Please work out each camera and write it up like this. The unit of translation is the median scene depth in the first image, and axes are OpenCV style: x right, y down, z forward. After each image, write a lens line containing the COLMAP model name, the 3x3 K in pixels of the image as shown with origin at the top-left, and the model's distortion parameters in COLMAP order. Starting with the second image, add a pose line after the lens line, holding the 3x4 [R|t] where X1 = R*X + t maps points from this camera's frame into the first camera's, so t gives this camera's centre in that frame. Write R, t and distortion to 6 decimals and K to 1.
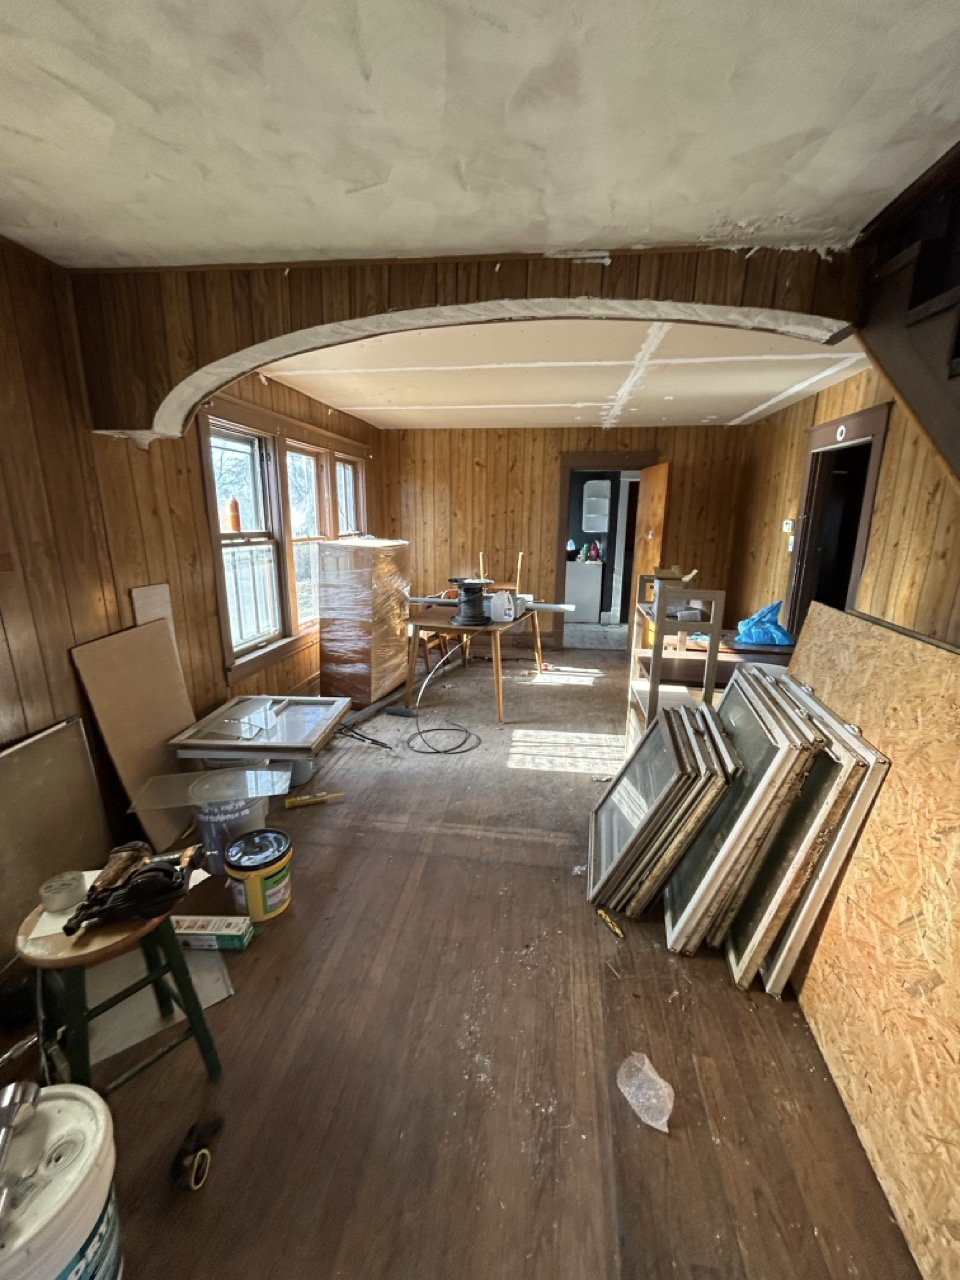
lens RADIAL K [[514.8, 0, 484.0], [0, 514.8, 635.1], [0, 0, 1]] dist [-0.002685, -0.000200]
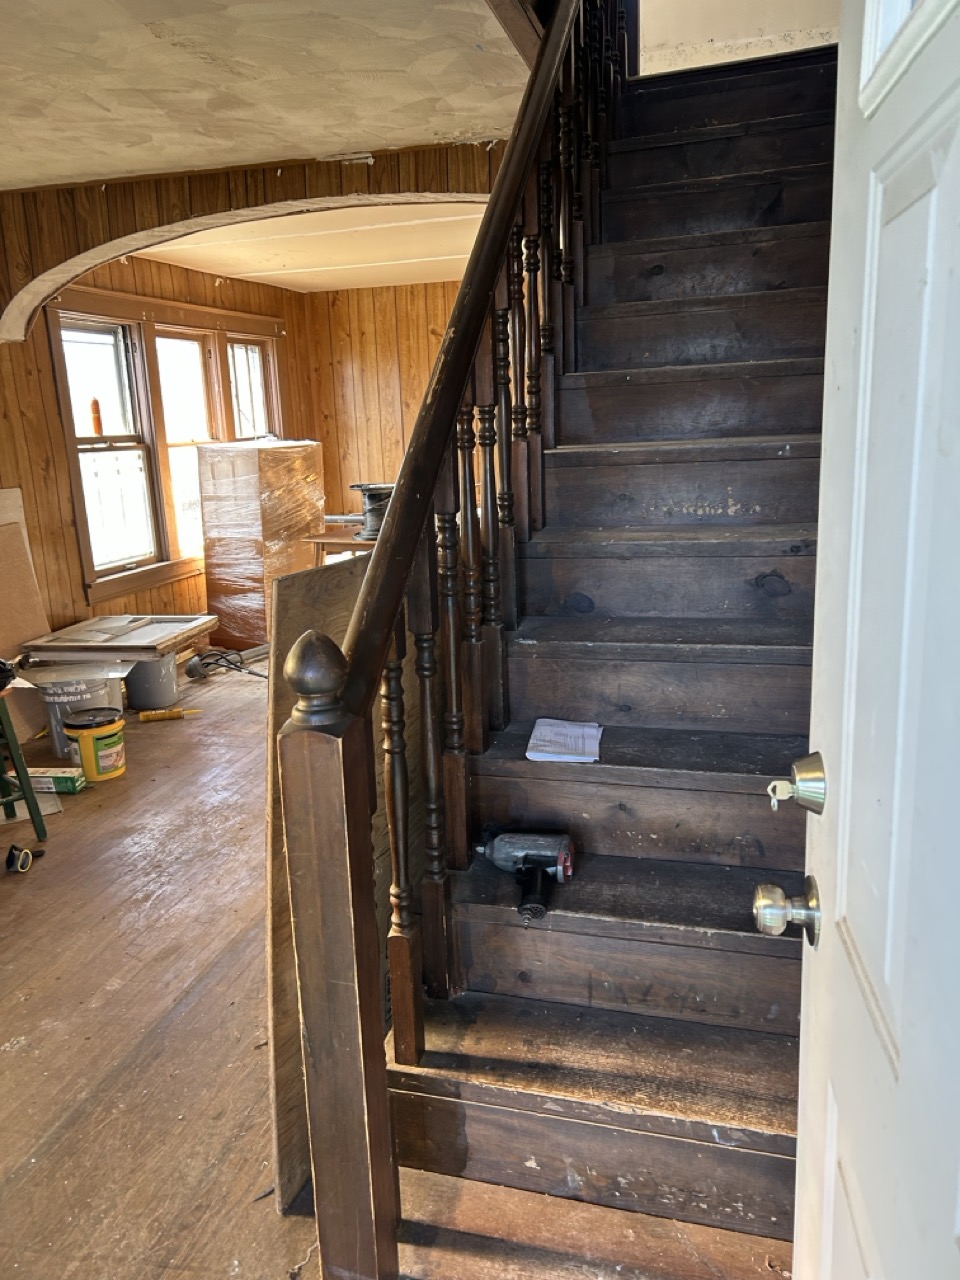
lens RADIAL K [[971.7, 0, 478.6], [0, 971.7, 641.0], [0, 0, 1]] dist [0.031792, -0.021736]
pose [[0.987619, -0.015260, -0.156129, 0.464871], [0.015835, 0.999872, 0.002440, 0.174697], [0.156072, -0.004882, 0.987734, -0.613644]]
